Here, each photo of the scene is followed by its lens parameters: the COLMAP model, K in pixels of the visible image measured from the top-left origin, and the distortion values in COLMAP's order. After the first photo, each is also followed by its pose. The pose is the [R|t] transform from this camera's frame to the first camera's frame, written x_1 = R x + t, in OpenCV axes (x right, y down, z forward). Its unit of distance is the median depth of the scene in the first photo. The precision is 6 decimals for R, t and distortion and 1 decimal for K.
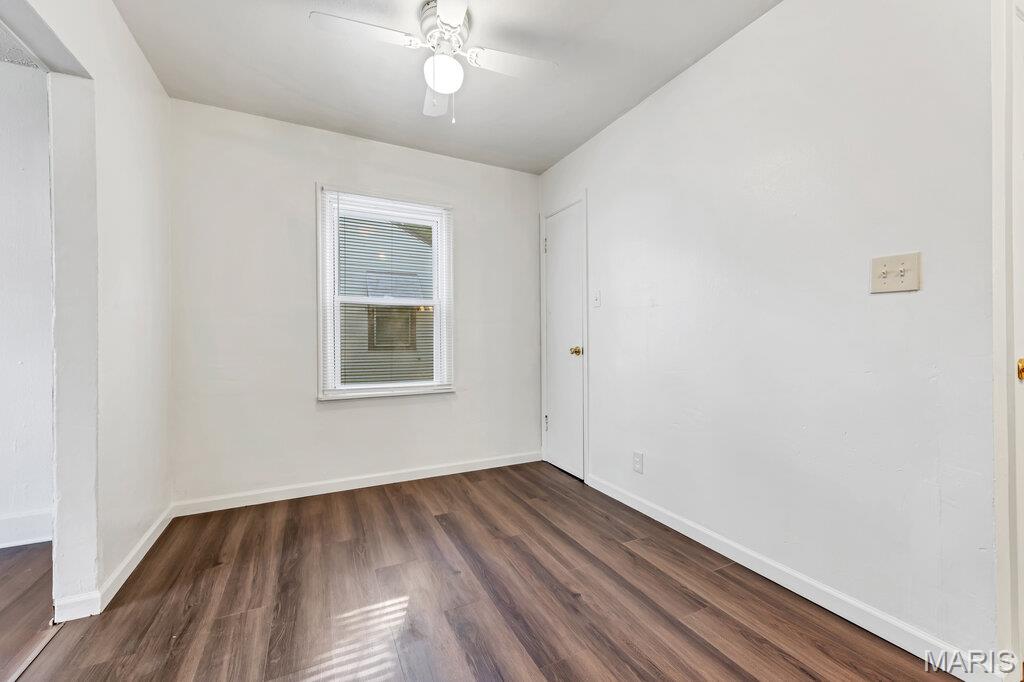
lens RADIAL K [[404.5, 0, 514.4], [0, 404.5, 342.9], [0, 0, 1]] dist [0.002891, -0.001409]
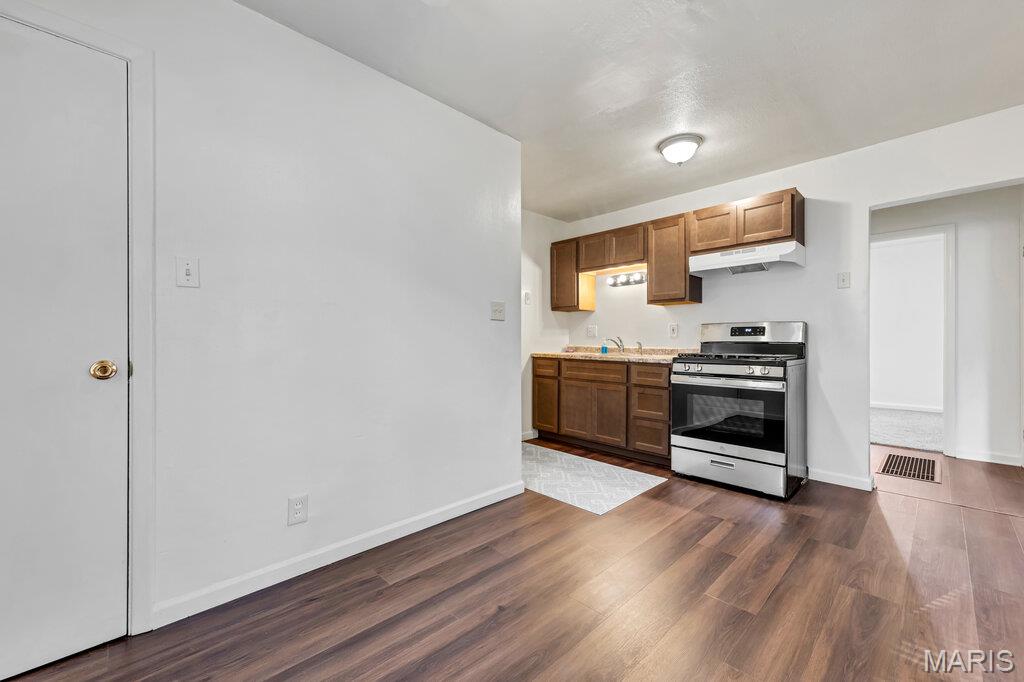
lens RADIAL K [[404.5, 0, 514.6], [0, 404.5, 339.0], [0, 0, 1]] dist [0.002891, -0.001409]
pose [[-0.297610, 0.009667, 0.954639, -0.679368], [0.008932, 0.999933, -0.007342, -0.014910], [-0.954646, 0.006342, -0.297676, 1.075744]]
